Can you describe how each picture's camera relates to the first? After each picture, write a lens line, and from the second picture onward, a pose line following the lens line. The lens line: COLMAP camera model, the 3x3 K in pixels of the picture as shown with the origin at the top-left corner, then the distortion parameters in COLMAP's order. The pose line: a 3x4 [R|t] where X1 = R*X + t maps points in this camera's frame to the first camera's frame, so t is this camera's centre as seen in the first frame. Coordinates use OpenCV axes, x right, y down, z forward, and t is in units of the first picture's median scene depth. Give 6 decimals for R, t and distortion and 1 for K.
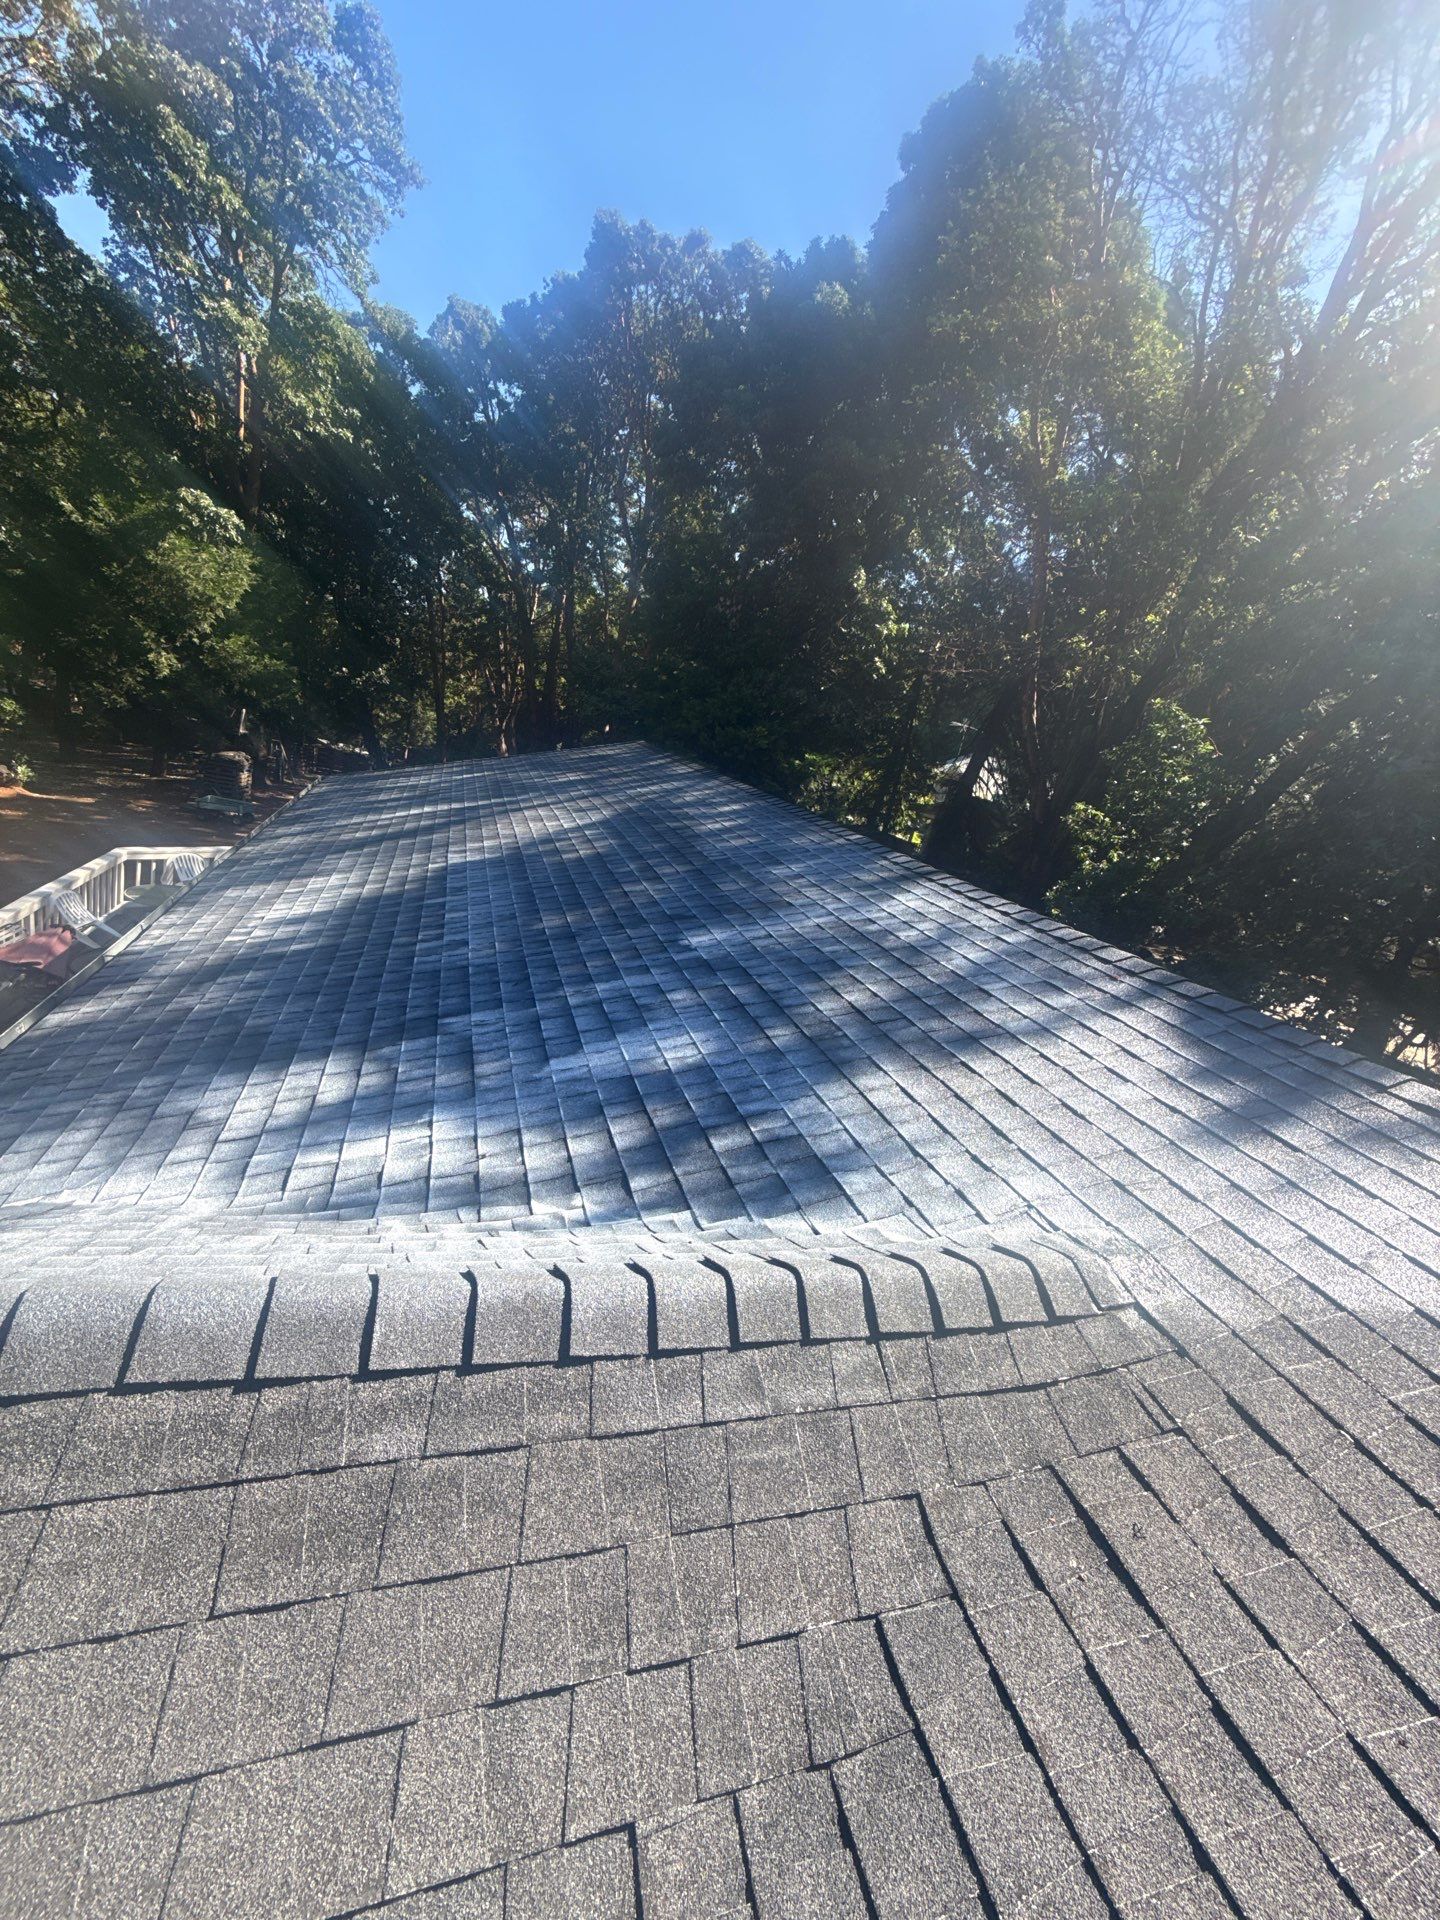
lens RADIAL K [[760.8, 0, 724.0], [0, 760.8, 957.4], [0, 0, 1]] dist [0.001167, -0.000759]
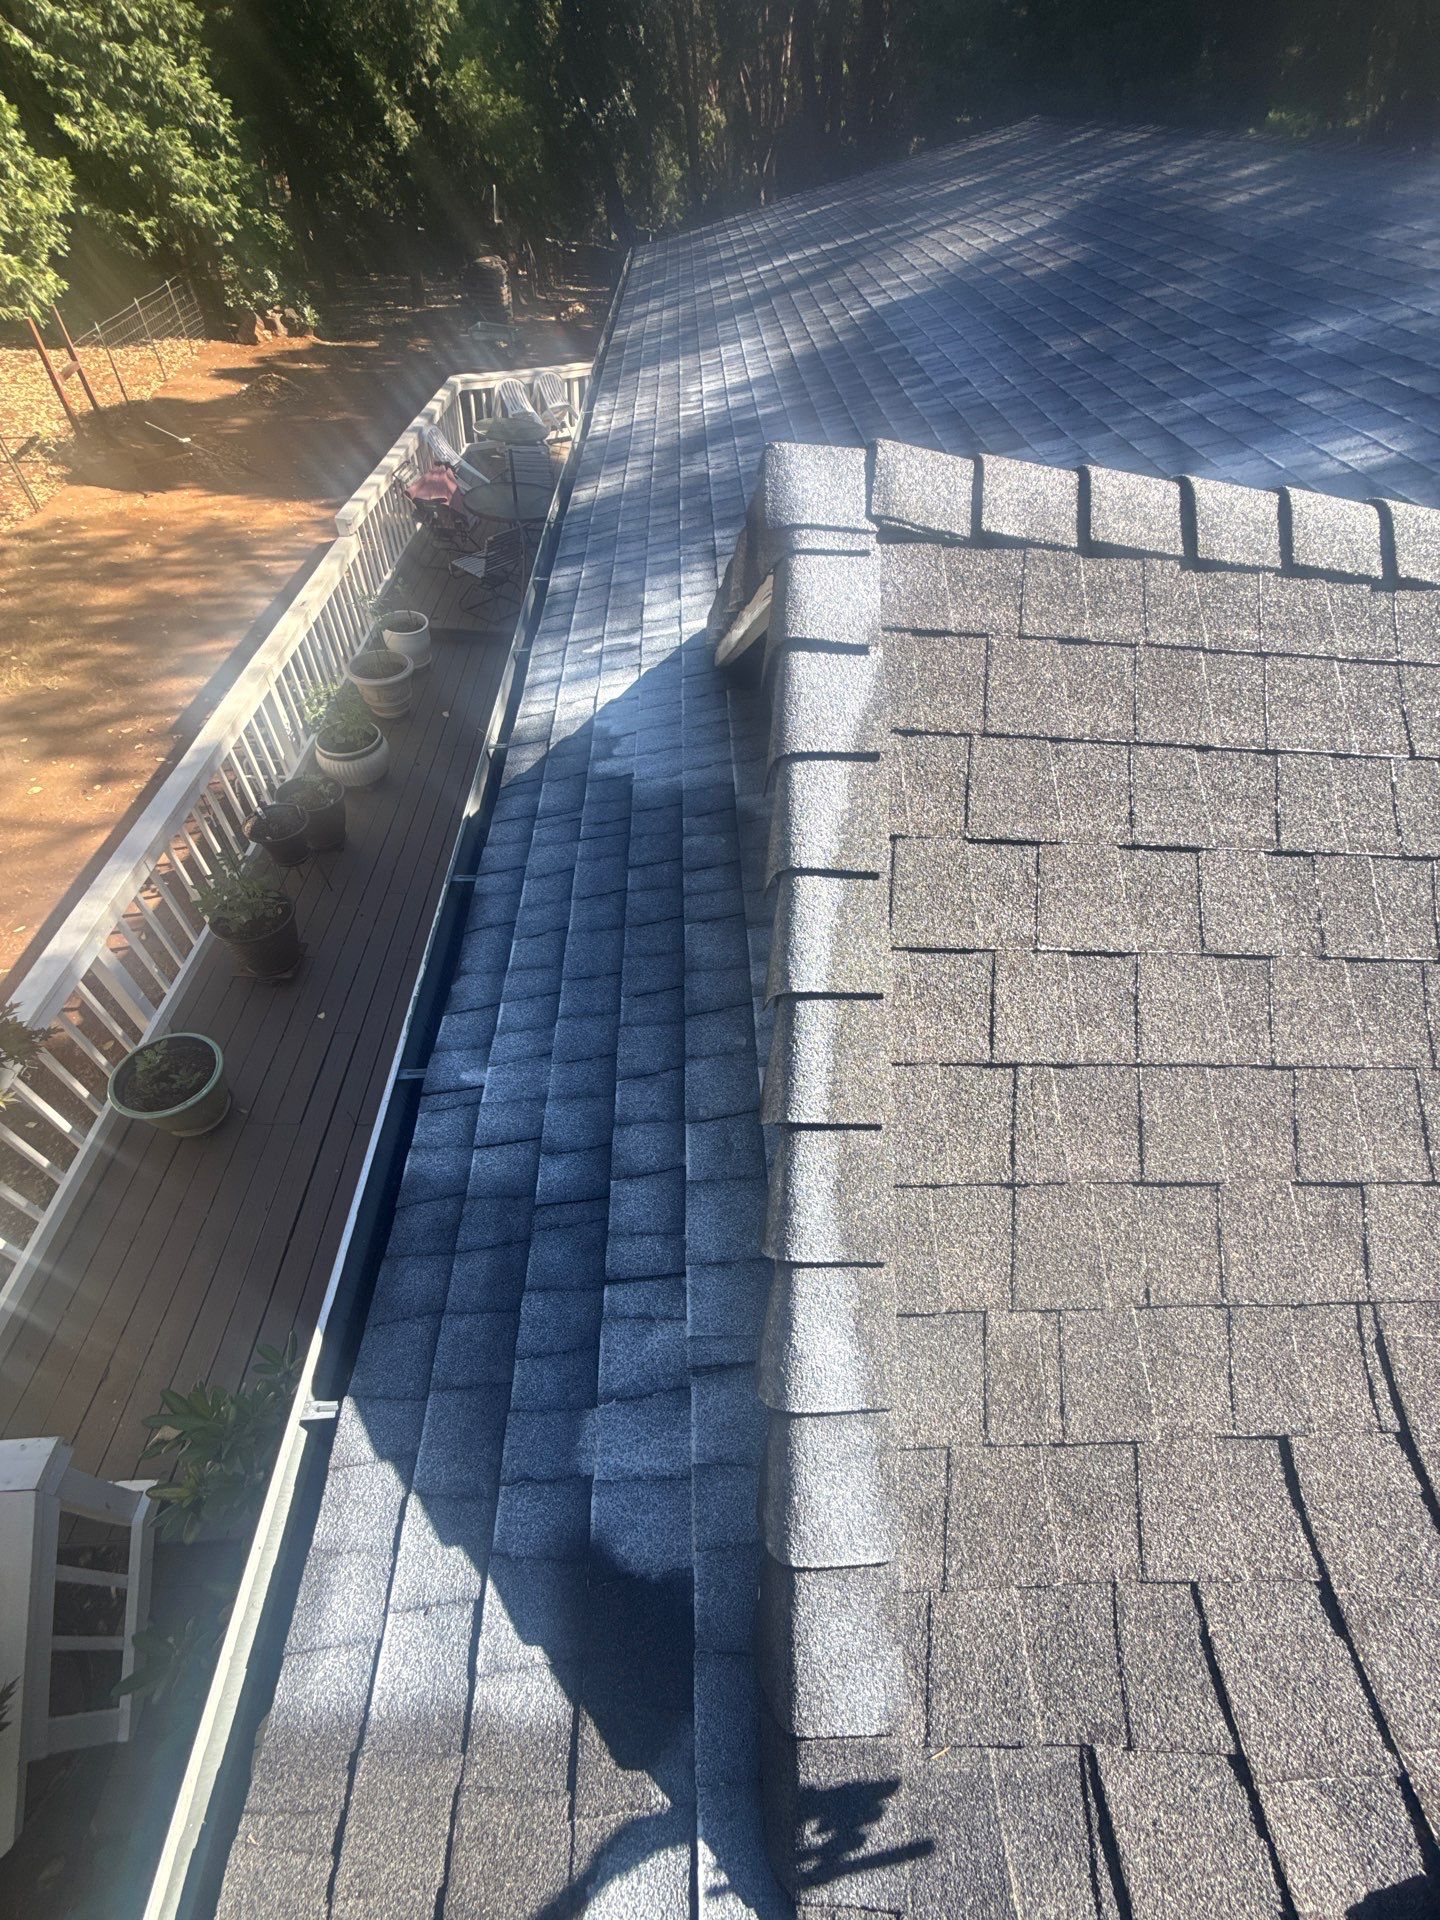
lens RADIAL K [[760.8, 0, 725.2], [0, 760.8, 957.4], [0, 0, 1]] dist [0.001167, -0.000759]
pose [[0.951468, 0.109809, -0.287492, -0.270132], [0.045006, 0.874482, 0.482965, 0.115098], [0.304440, -0.472465, 0.827099, -0.074681]]
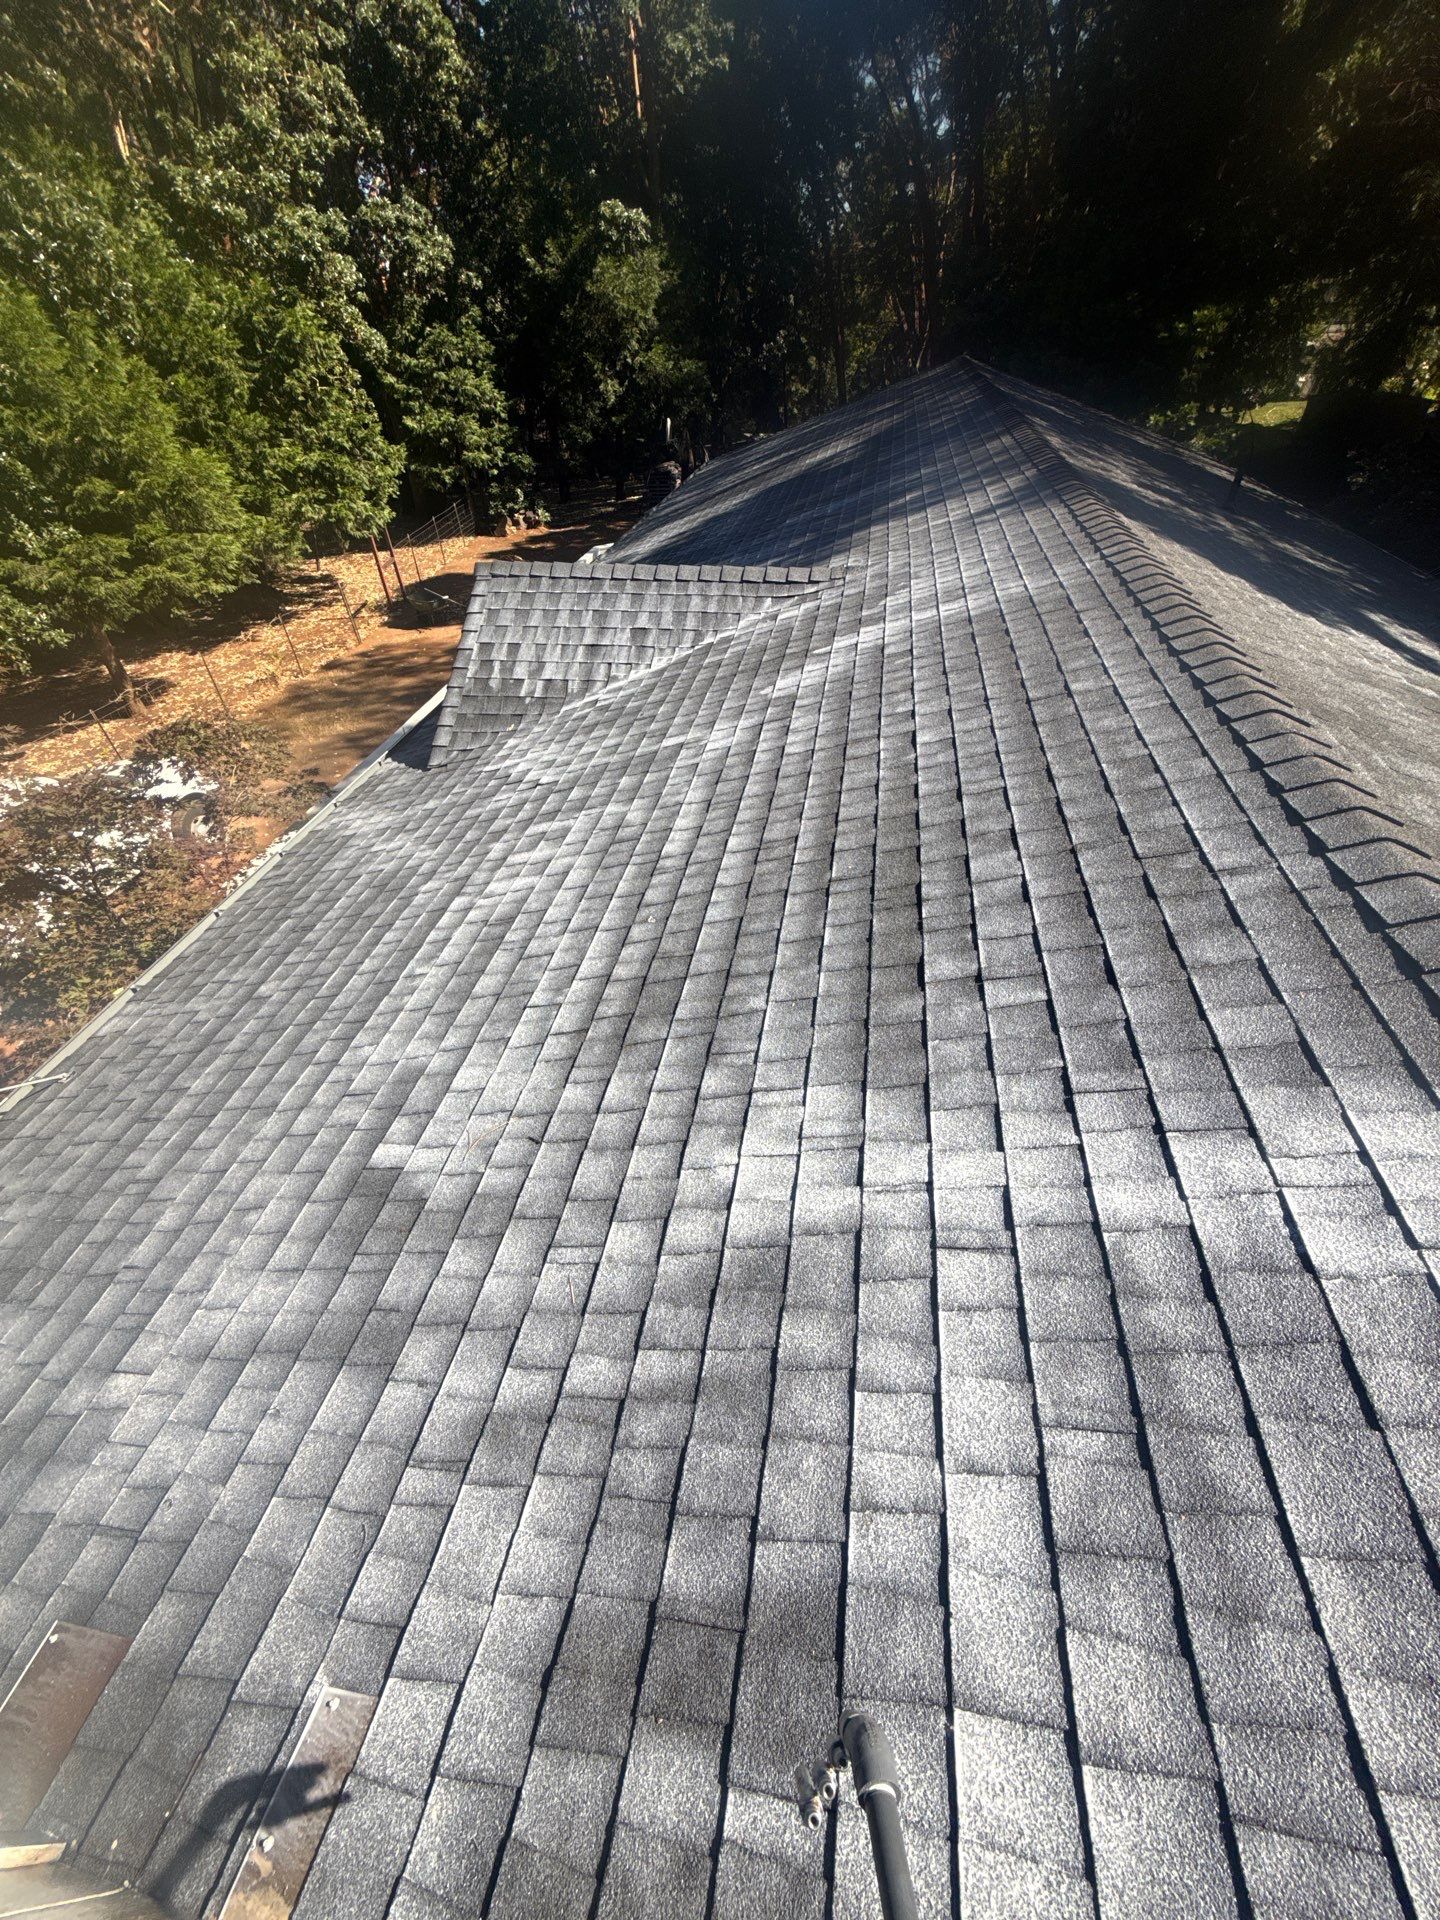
lens RADIAL K [[760.8, 0, 724.1], [0, 760.8, 956.1], [0, 0, 1]] dist [0.001167, -0.000759]
pose [[0.848101, 0.107588, -0.518796, 0.707626], [0.088585, 0.936591, 0.339043, 0.306254], [0.522376, -0.333500, 0.784793, -0.780939]]
